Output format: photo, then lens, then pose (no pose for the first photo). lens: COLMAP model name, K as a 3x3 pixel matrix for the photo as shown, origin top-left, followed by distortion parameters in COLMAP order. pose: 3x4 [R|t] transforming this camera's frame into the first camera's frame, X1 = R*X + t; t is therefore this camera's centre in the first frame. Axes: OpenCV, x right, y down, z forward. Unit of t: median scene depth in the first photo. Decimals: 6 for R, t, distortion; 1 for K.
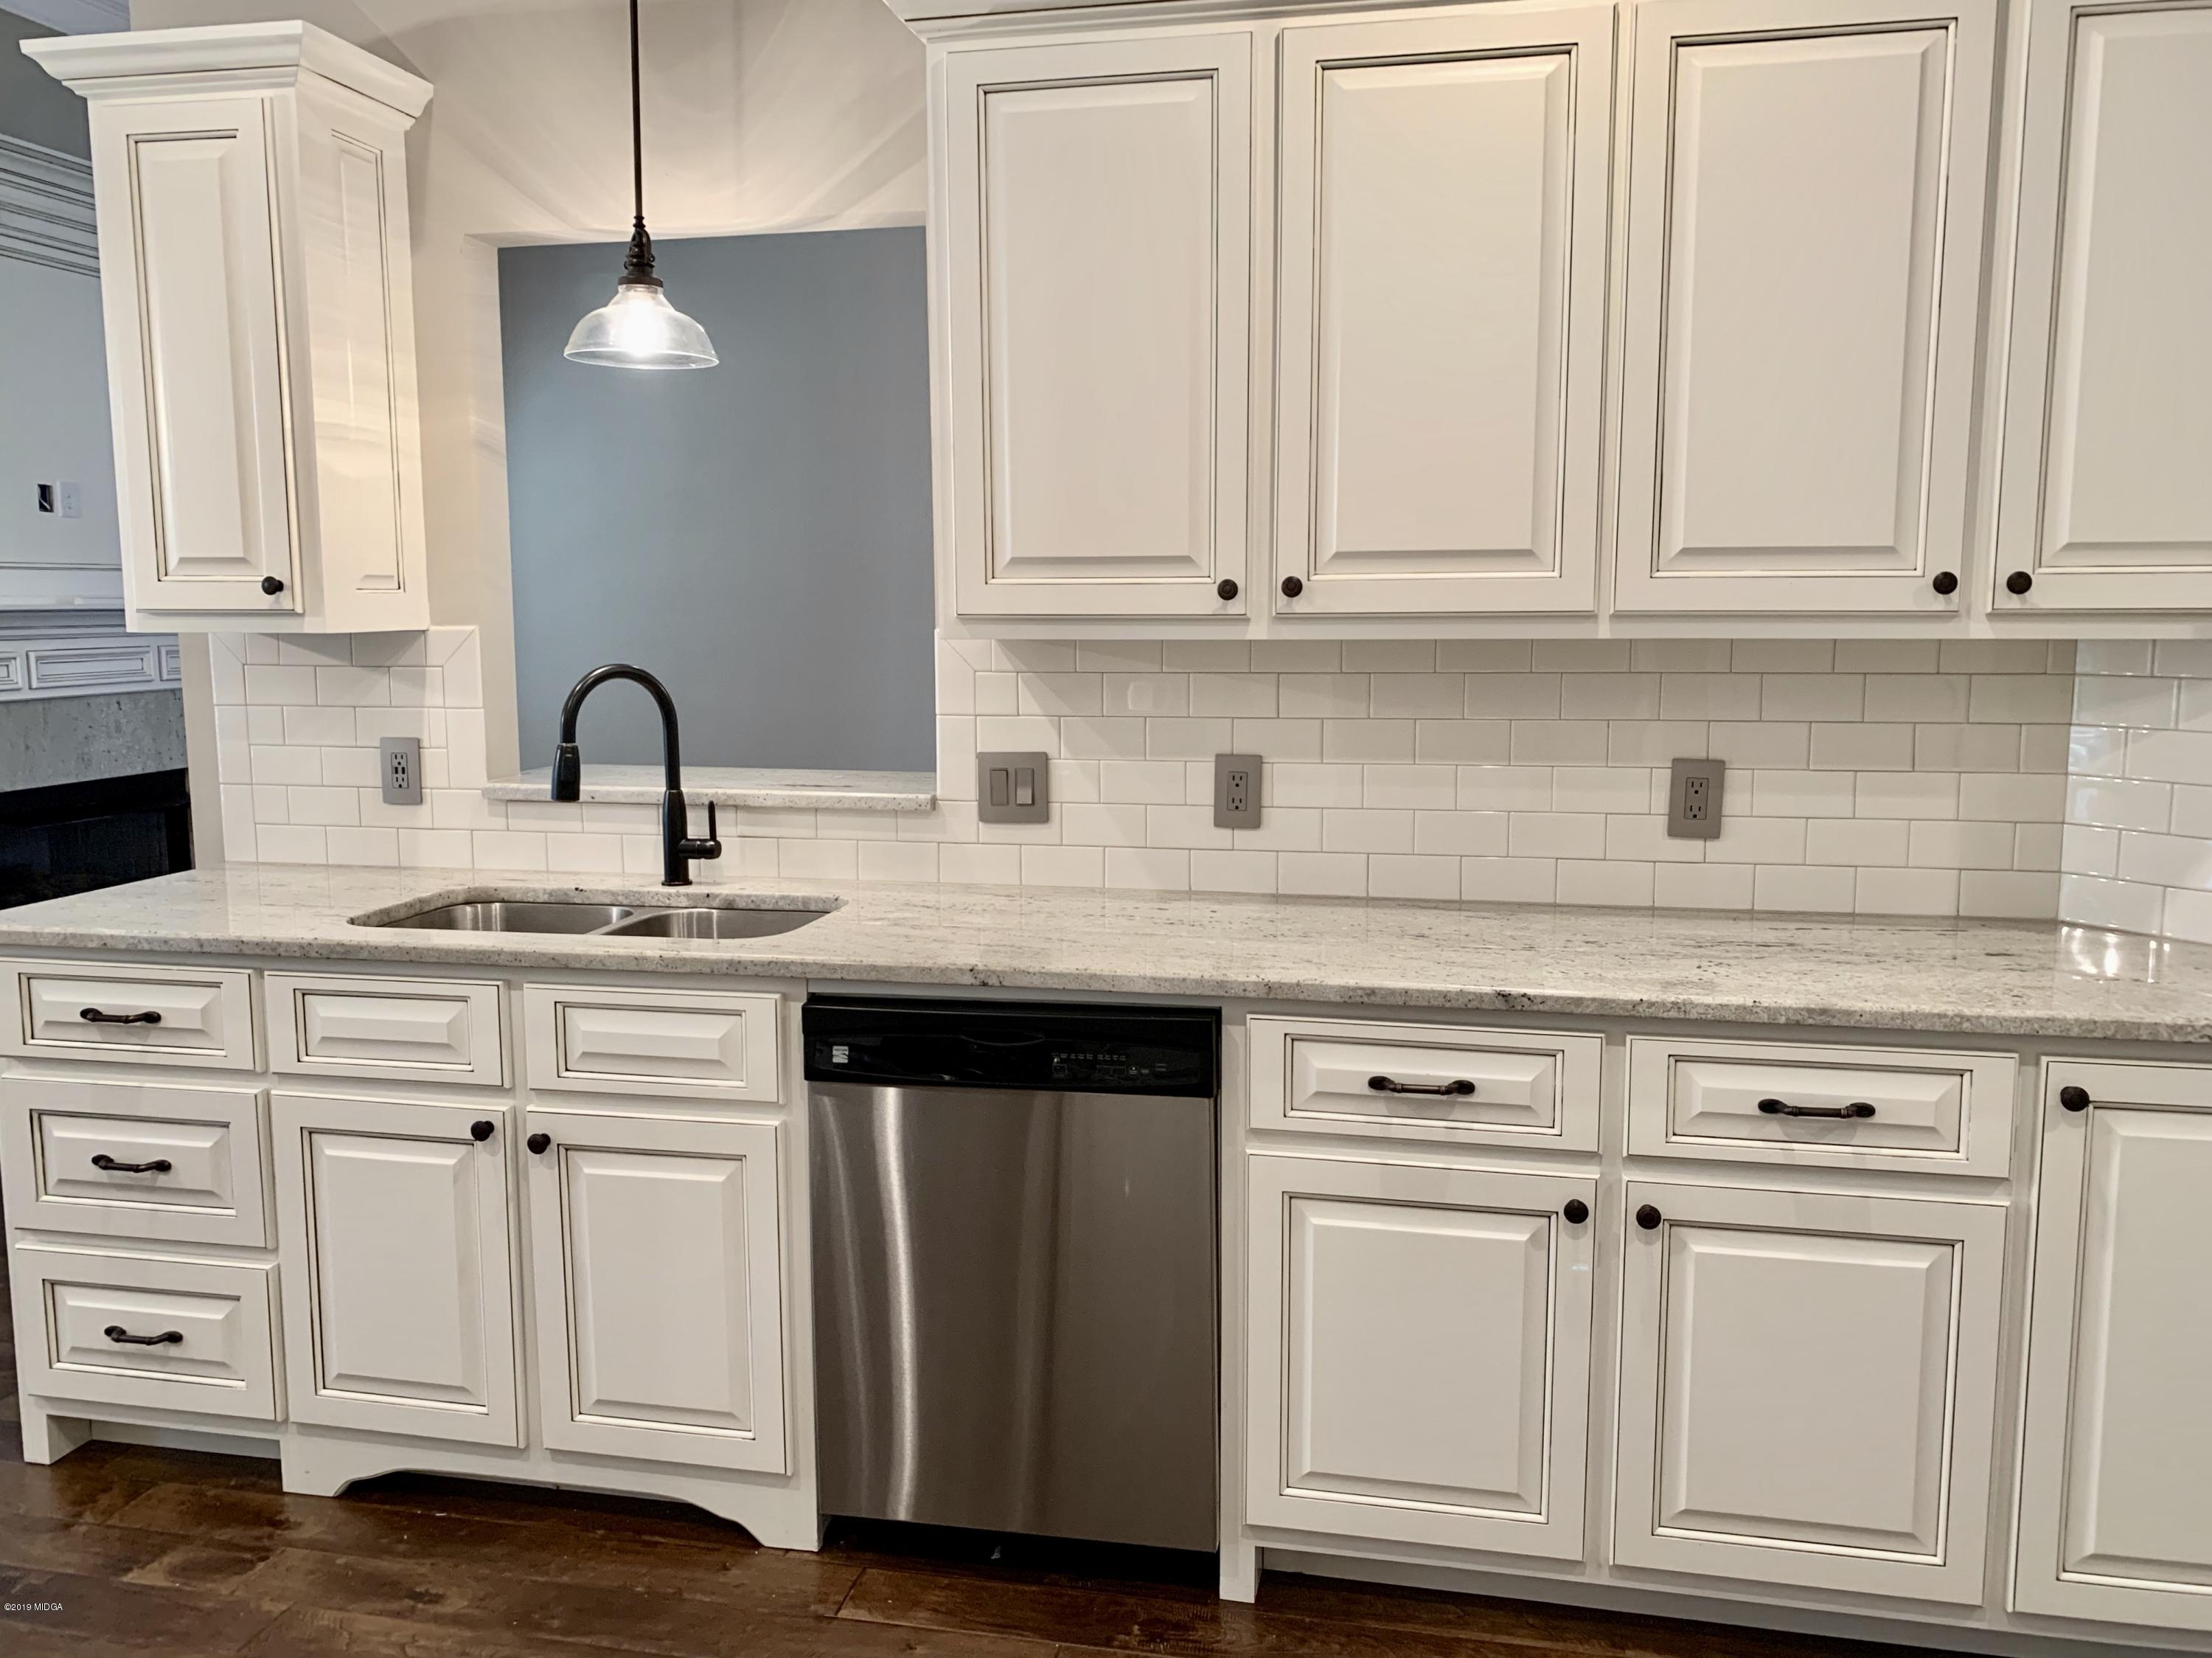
lens RADIAL K [[1709.0, 0, 1106.0], [0, 1709.0, 829.0], [0, 0, 1]] dist [0.003211, 0.000157]
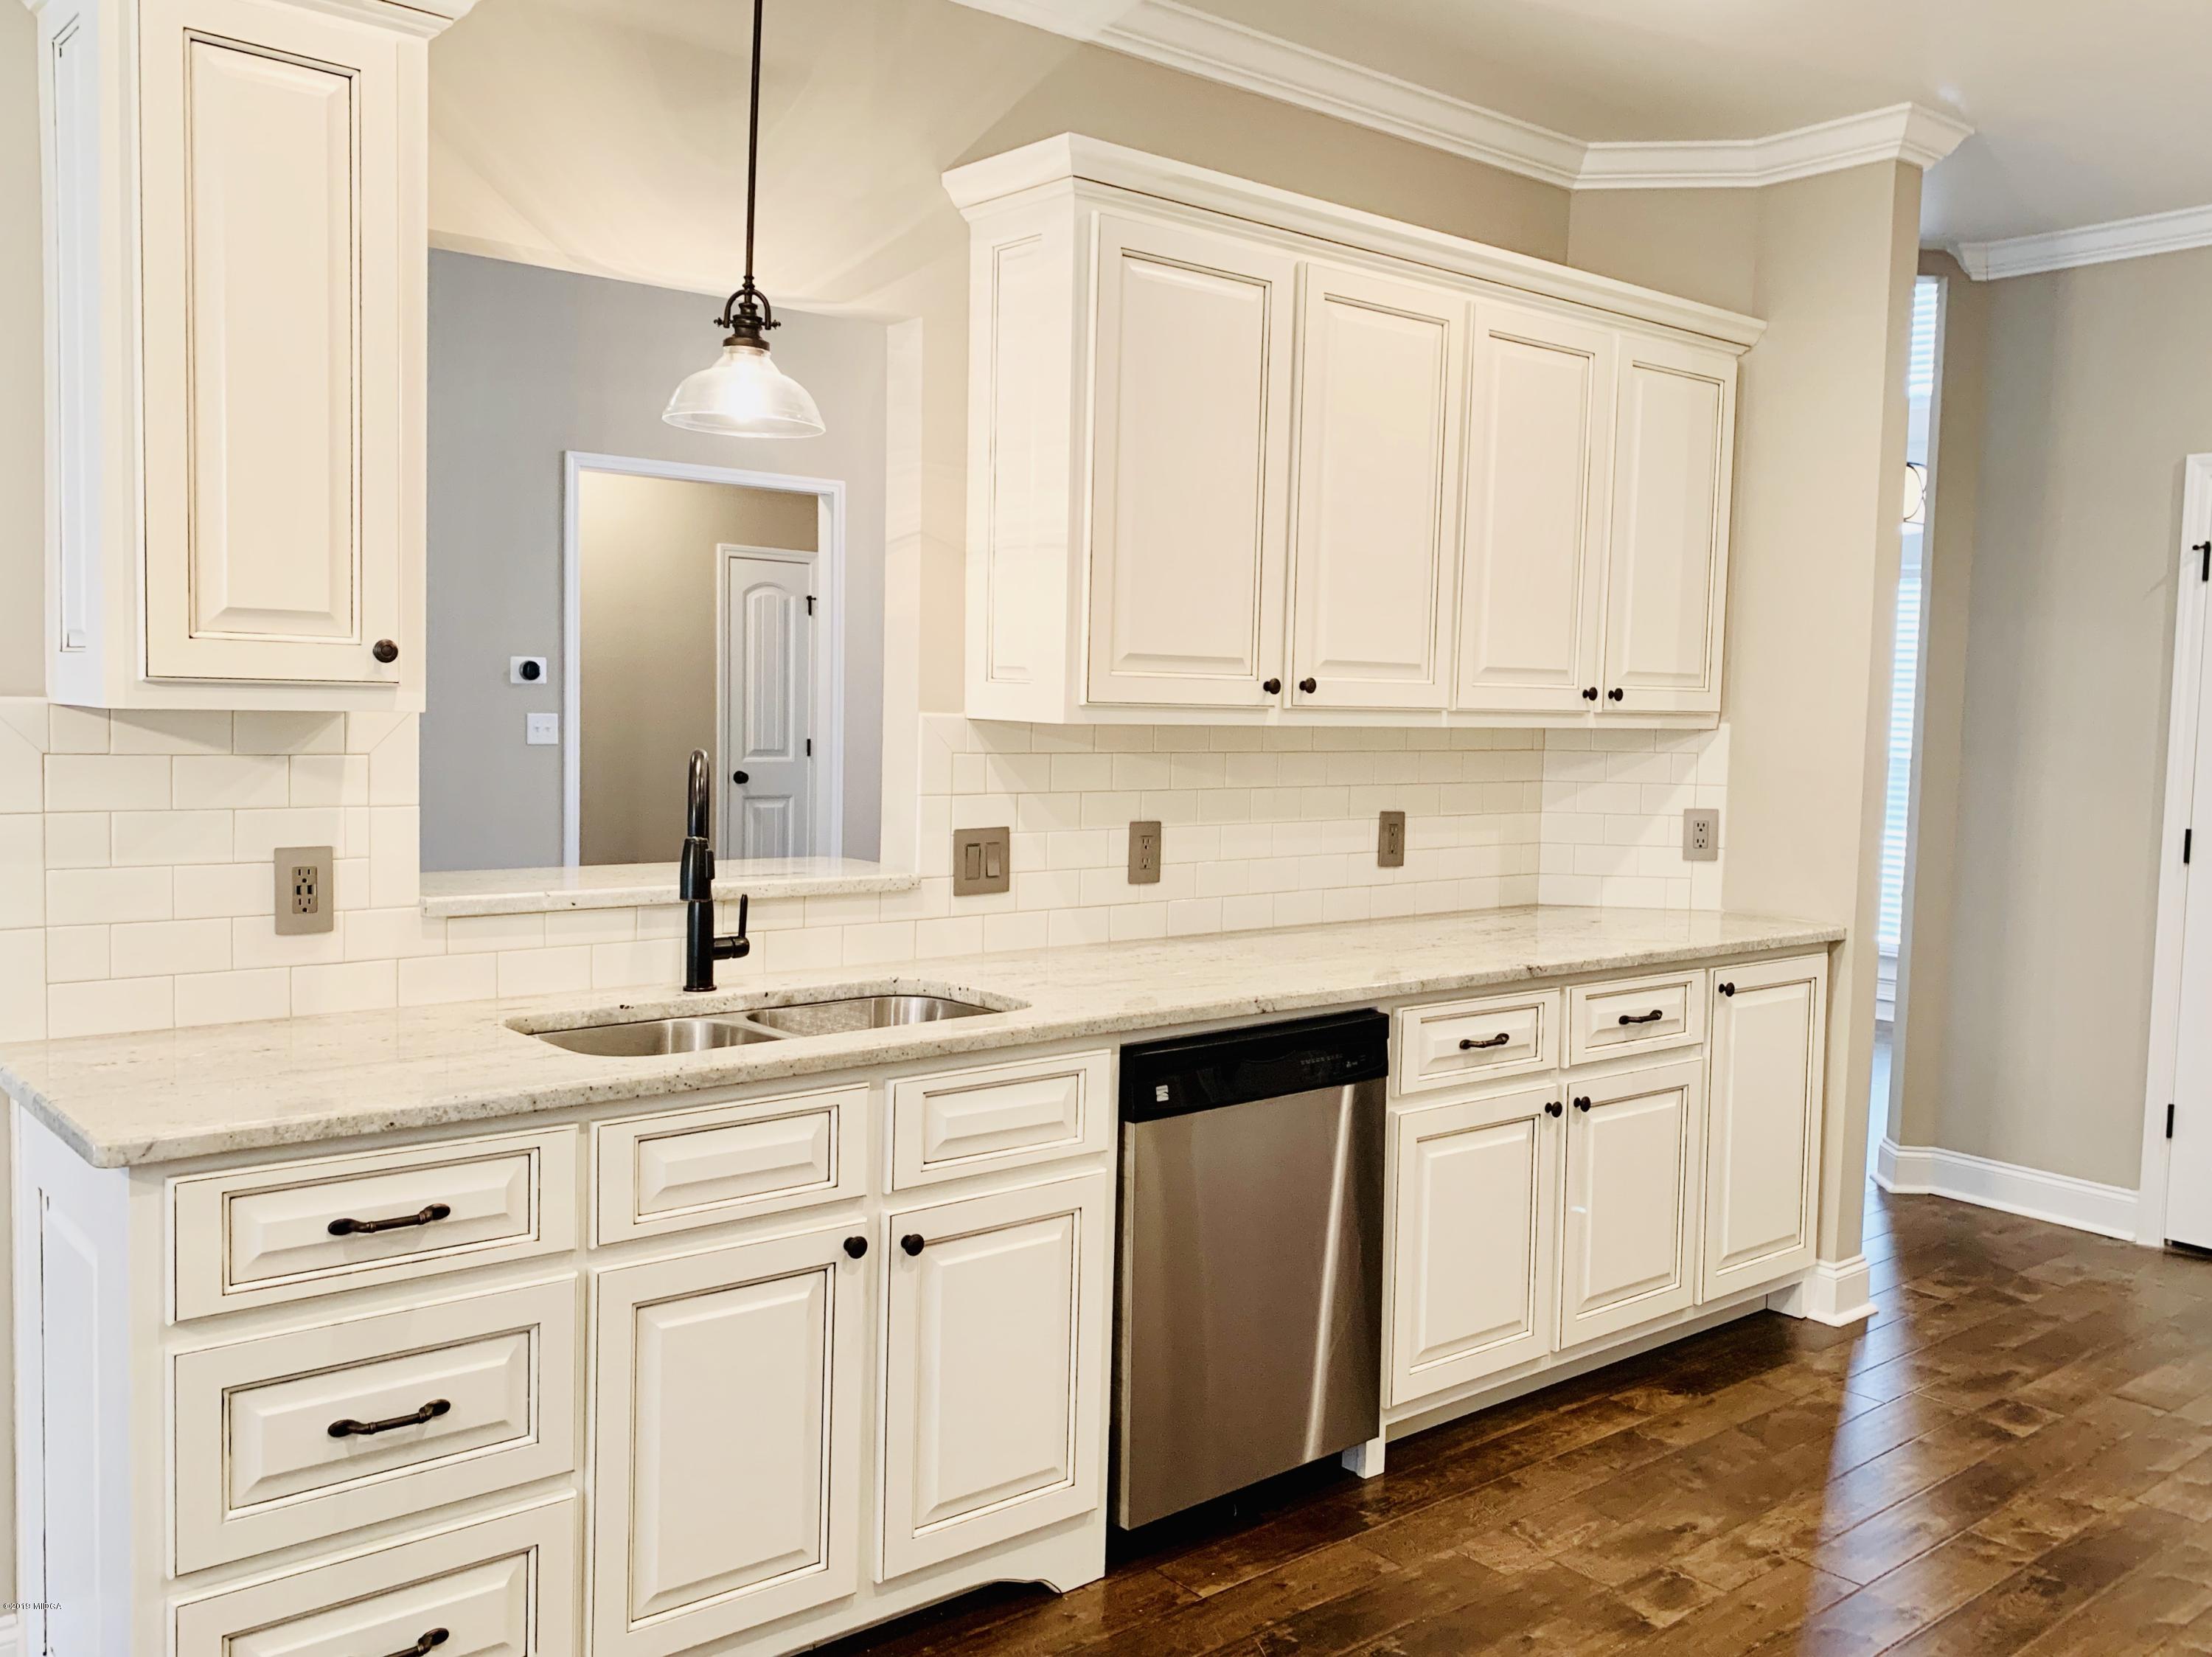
lens RADIAL K [[1905.4, 0, 1133.4], [0, 1905.4, 826.4], [0, 0, 1]] dist [0.025383, -0.016942]
pose [[0.601960, -0.038788, 0.797583, -1.028046], [0.081315, 0.996605, -0.012905, -0.025014], [-0.794375, 0.072624, 0.603071, 0.219855]]
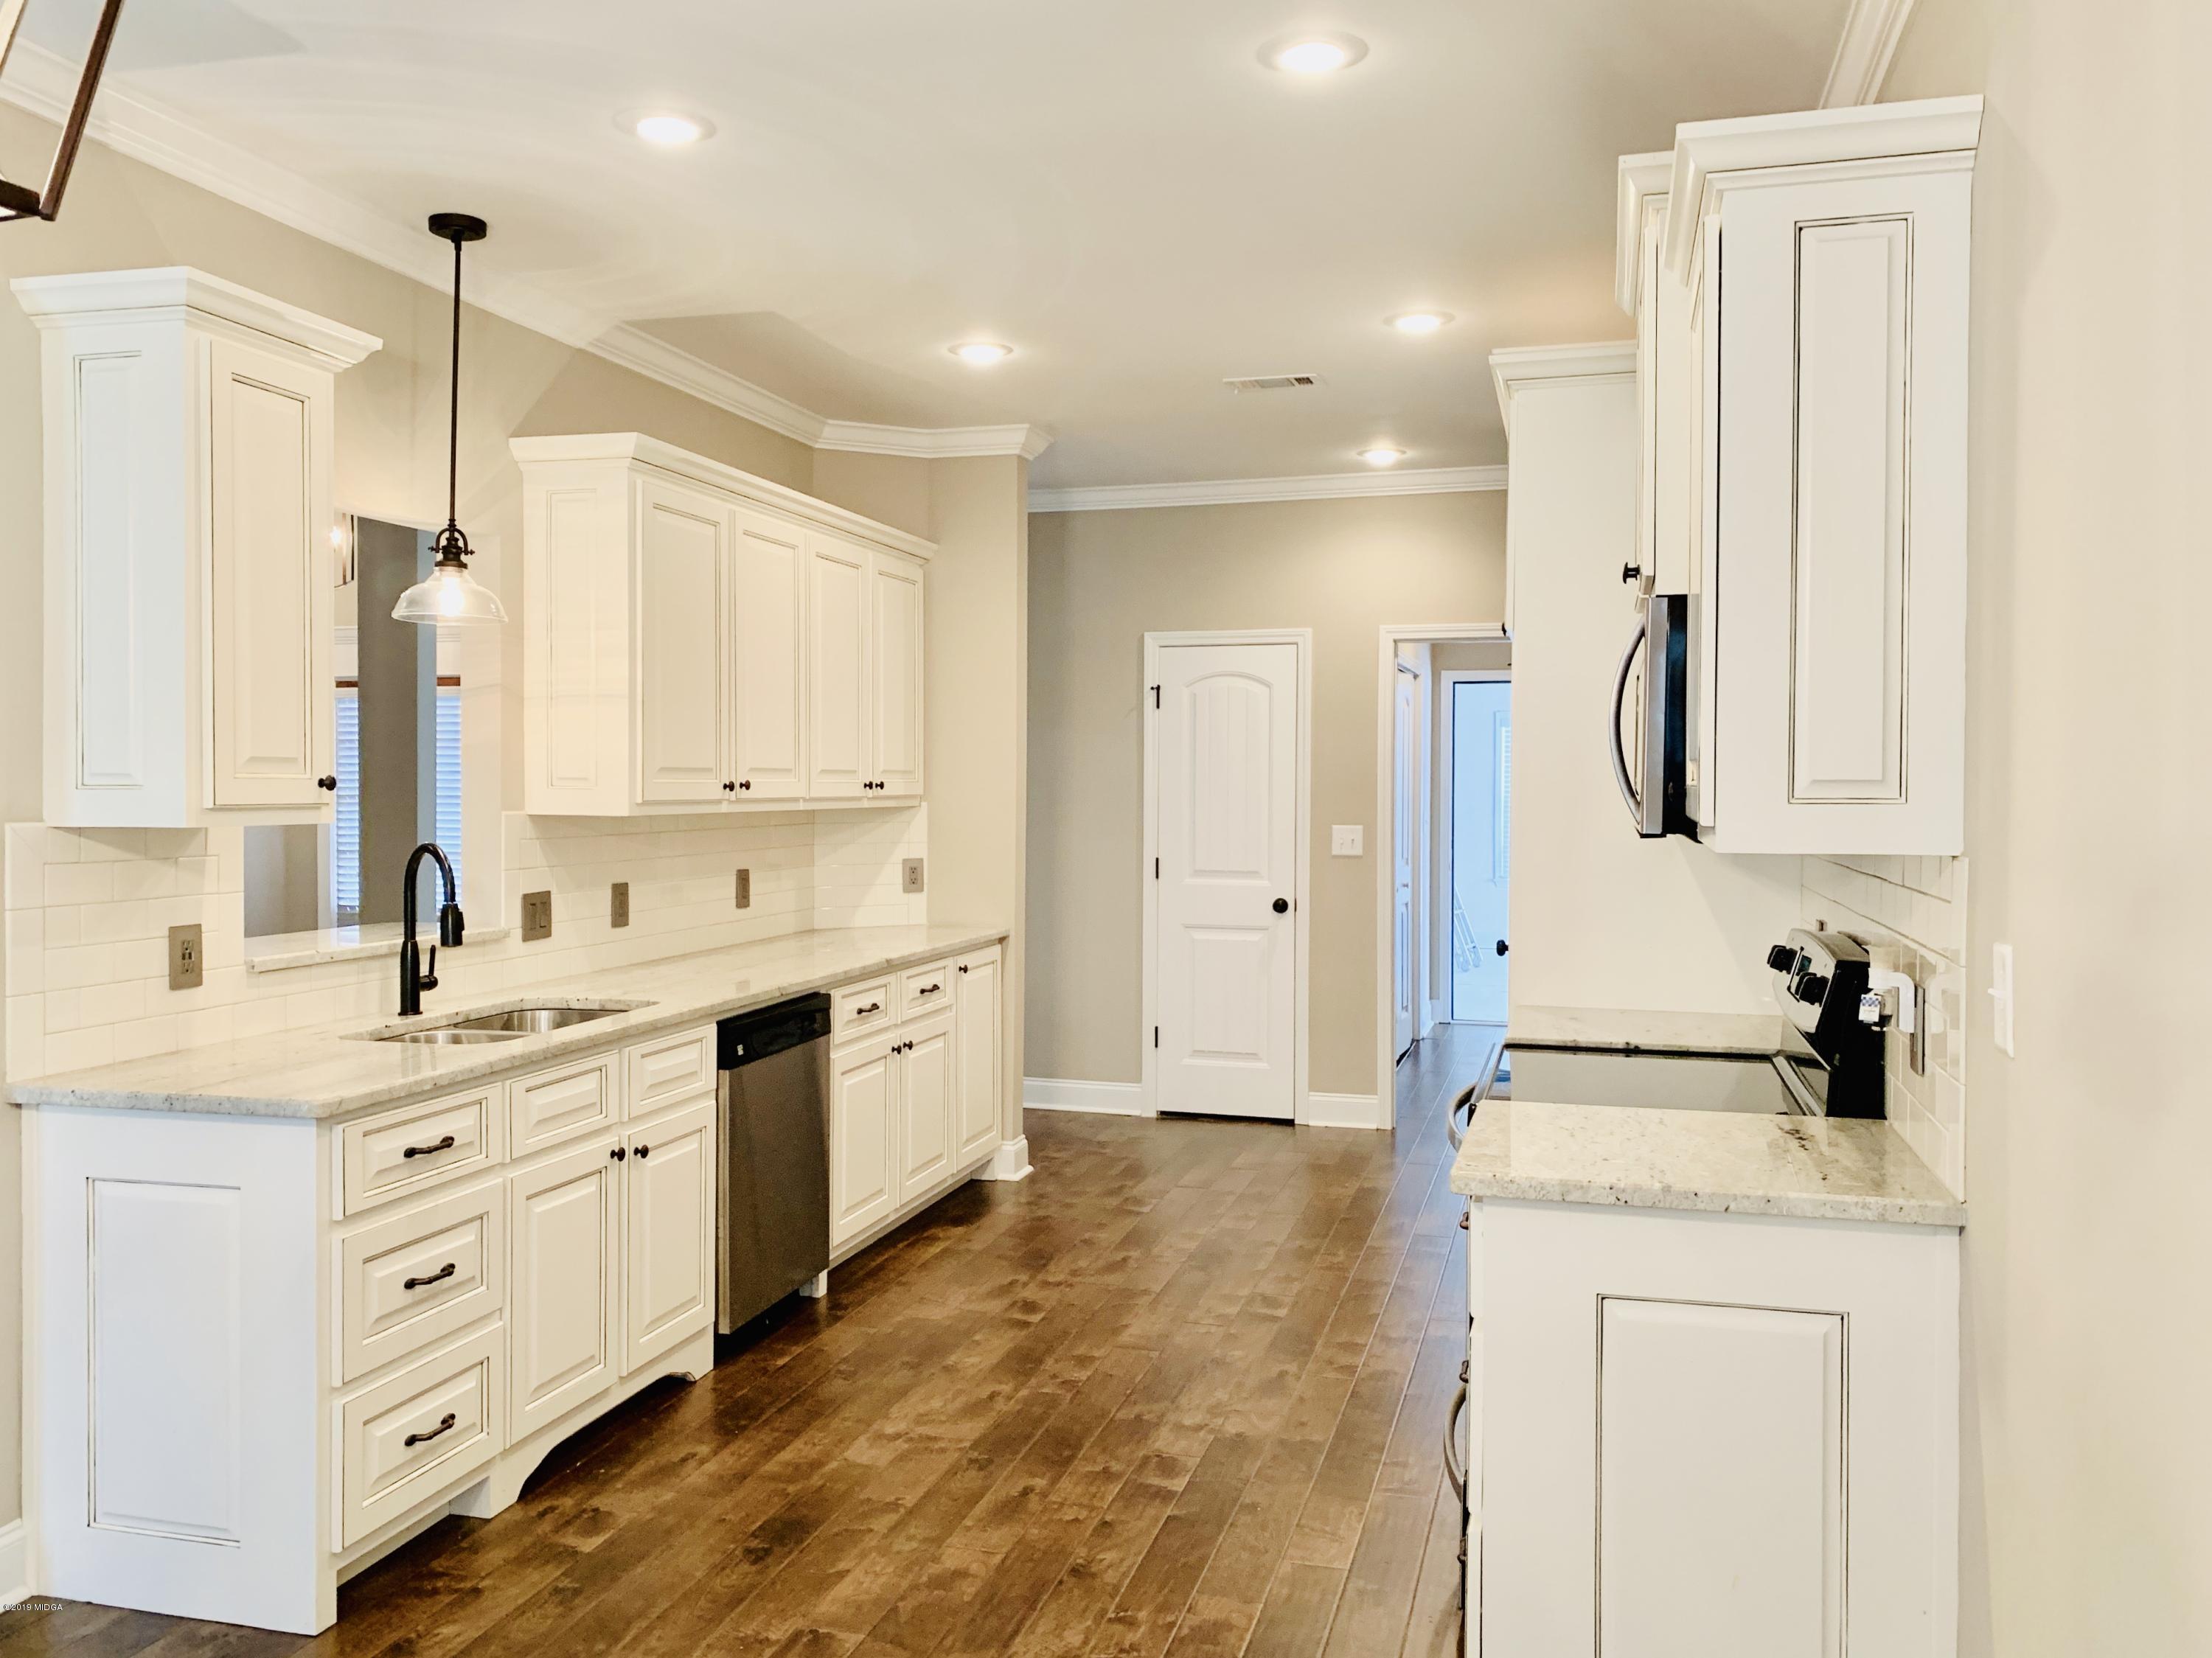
lens RADIAL K [[1762.1, 0, 1106.0], [0, 1762.1, 829.0], [0, 0, 1]] dist [0.138247, -0.325370]
pose [[0.058584, -0.023802, 0.997999, -1.737428], [0.132844, 0.991010, 0.015837, -0.063707], [-0.989404, 0.131650, 0.061220, 0.429216]]
